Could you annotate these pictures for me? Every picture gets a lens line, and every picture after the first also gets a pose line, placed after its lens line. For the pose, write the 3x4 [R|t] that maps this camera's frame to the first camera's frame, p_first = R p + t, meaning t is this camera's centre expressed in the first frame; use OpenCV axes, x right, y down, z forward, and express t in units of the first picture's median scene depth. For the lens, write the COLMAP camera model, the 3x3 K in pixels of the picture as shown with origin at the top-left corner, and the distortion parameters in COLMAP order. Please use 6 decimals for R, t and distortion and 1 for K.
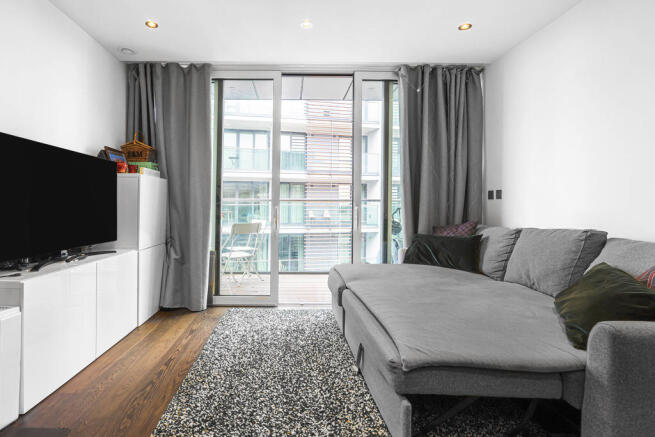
lens RADIAL K [[305.0, 0, 325.0], [0, 305.0, 204.1], [0, 0, 1]] dist [-0.000362, 0.001514]
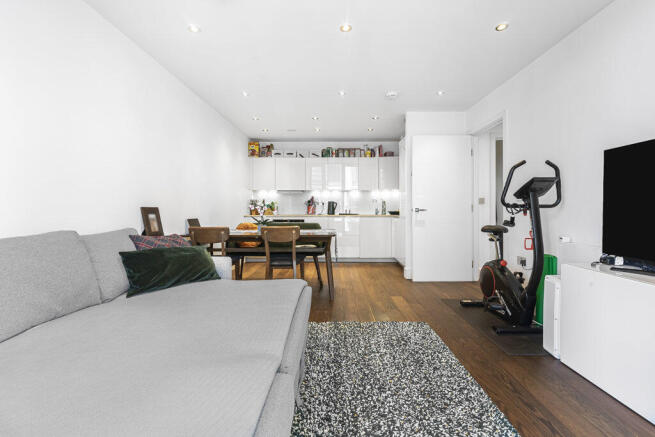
lens RADIAL K [[305.0, 0, 325.0], [0, 305.0, 204.1], [0, 0, 1]] dist [-0.000362, 0.001514]
pose [[-0.989952, -0.003103, 0.141367, -0.109007], [-0.004733, 0.999926, -0.011198, 0.010457], [-0.141322, -0.011754, -0.989894, 2.070347]]
